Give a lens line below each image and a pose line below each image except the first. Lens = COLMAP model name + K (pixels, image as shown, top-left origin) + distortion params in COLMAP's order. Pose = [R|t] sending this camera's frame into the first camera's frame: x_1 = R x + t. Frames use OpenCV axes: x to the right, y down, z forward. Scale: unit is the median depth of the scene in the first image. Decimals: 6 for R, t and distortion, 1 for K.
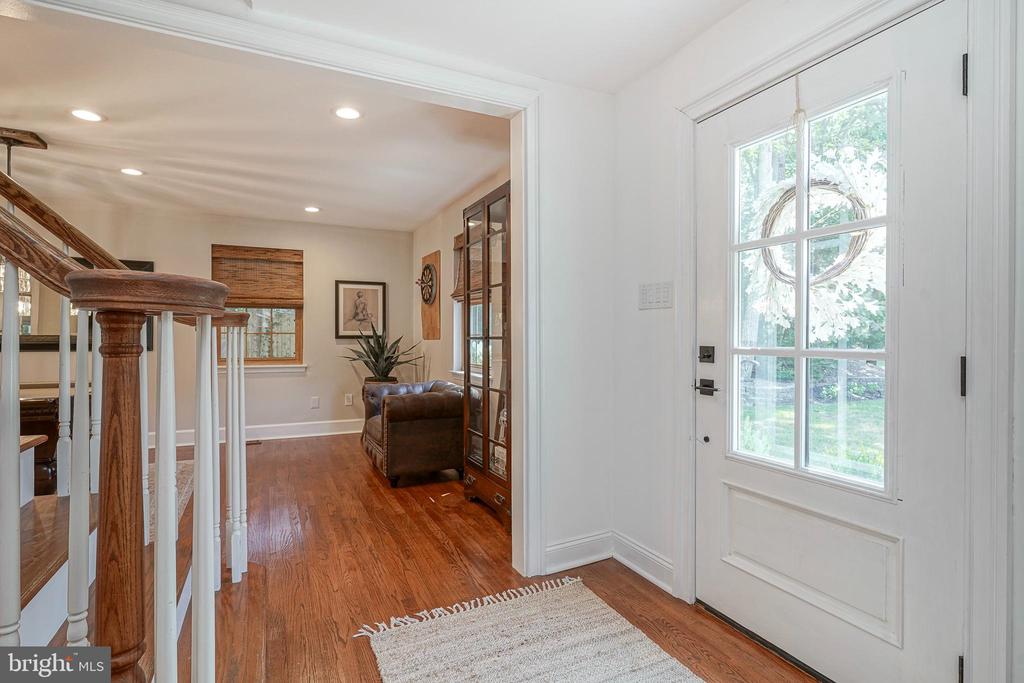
lens RADIAL K [[502.9, 0, 512.8], [0, 502.9, 338.6], [0, 0, 1]] dist [-0.014715, -0.002128]
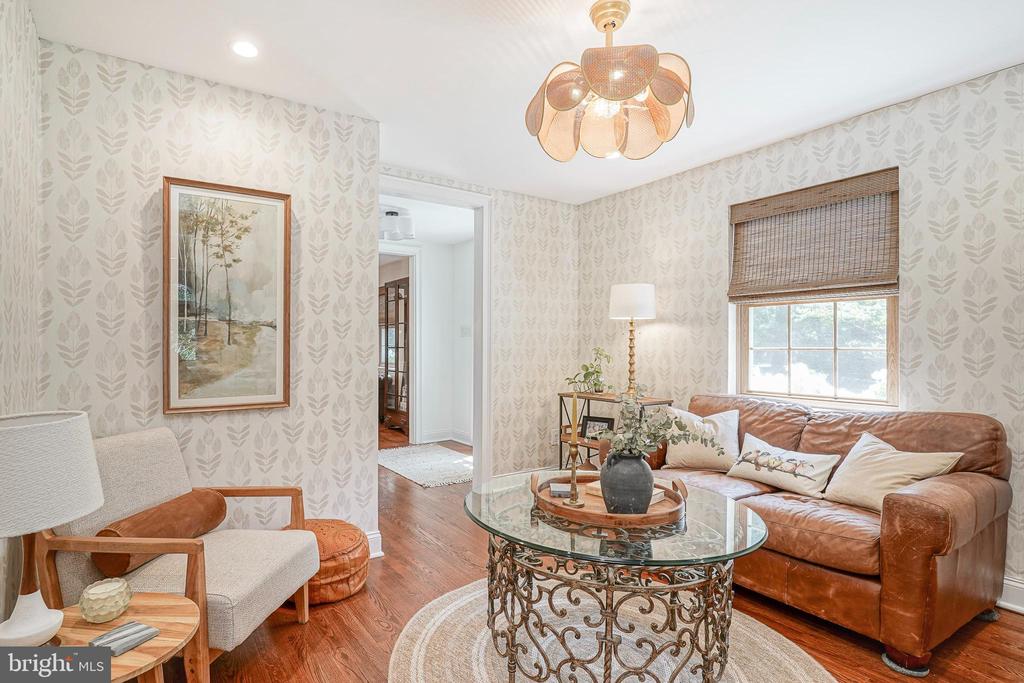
lens RADIAL K [[502.1, 0, 509.2], [0, 502.1, 347.9], [0, 0, 1]] dist [-0.000711, 0.000019]
pose [[0.984114, -0.001136, 0.177533, 0.036101], [0.002636, 0.999963, -0.008217, 0.016815], [-0.177517, 0.008554, 0.984081, -1.115744]]
